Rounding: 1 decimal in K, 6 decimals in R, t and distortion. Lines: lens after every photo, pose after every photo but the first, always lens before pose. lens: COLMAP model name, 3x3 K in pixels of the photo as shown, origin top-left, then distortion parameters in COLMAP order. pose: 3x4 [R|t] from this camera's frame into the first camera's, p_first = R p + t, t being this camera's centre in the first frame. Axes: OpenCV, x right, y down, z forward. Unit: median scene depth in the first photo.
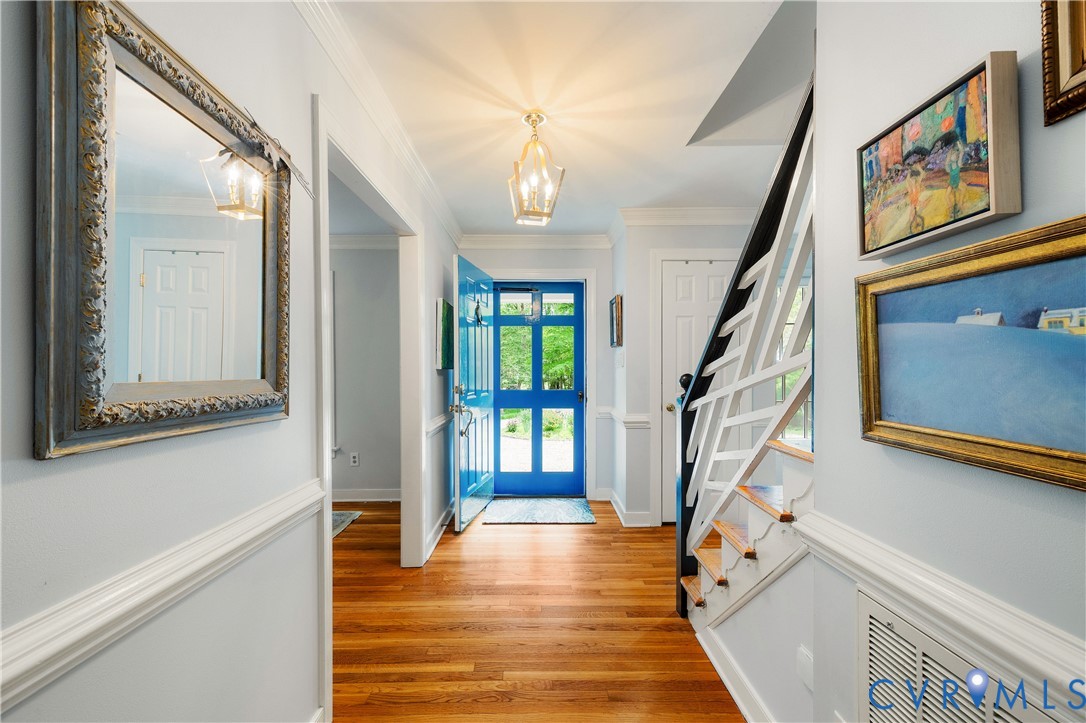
lens RADIAL K [[464.2, 0, 541.9], [0, 464.2, 360.2], [0, 0, 1]] dist [0.000005, 0.000000]
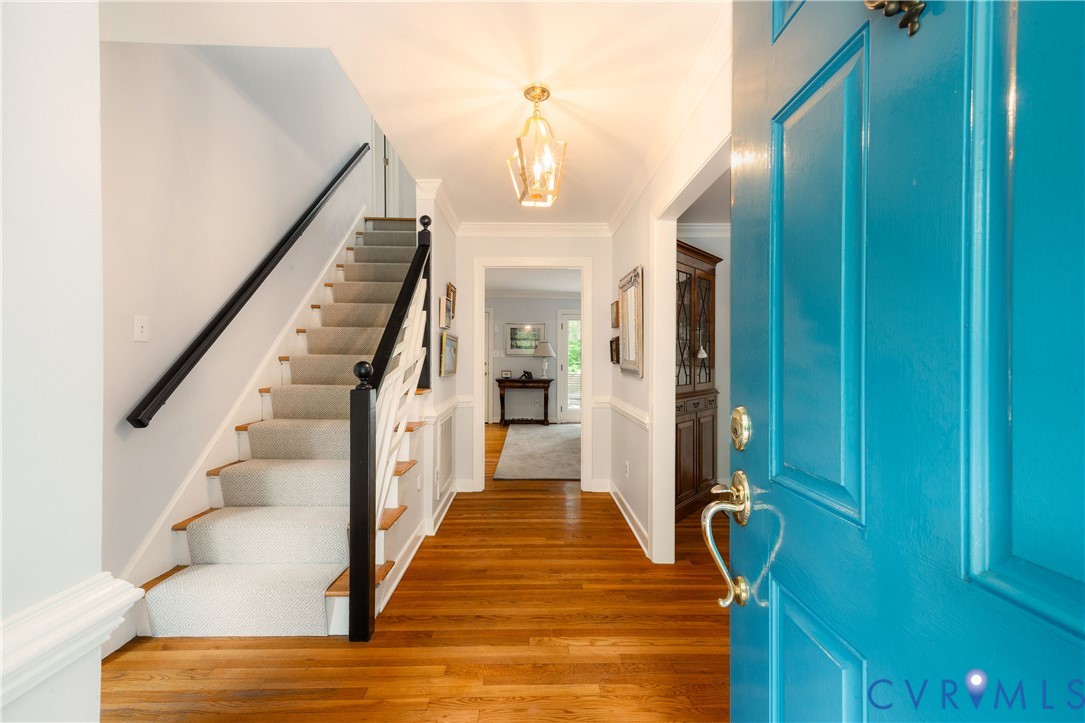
lens RADIAL K [[463.8, 0, 543.3], [0, 463.8, 358.4], [0, 0, 1]] dist [0.000005, 0.000000]
pose [[-0.999847, -0.012175, -0.012555, -0.010050], [-0.012072, 0.999893, -0.008218, 0.031245], [0.012654, -0.008065, -0.999887, 1.911348]]
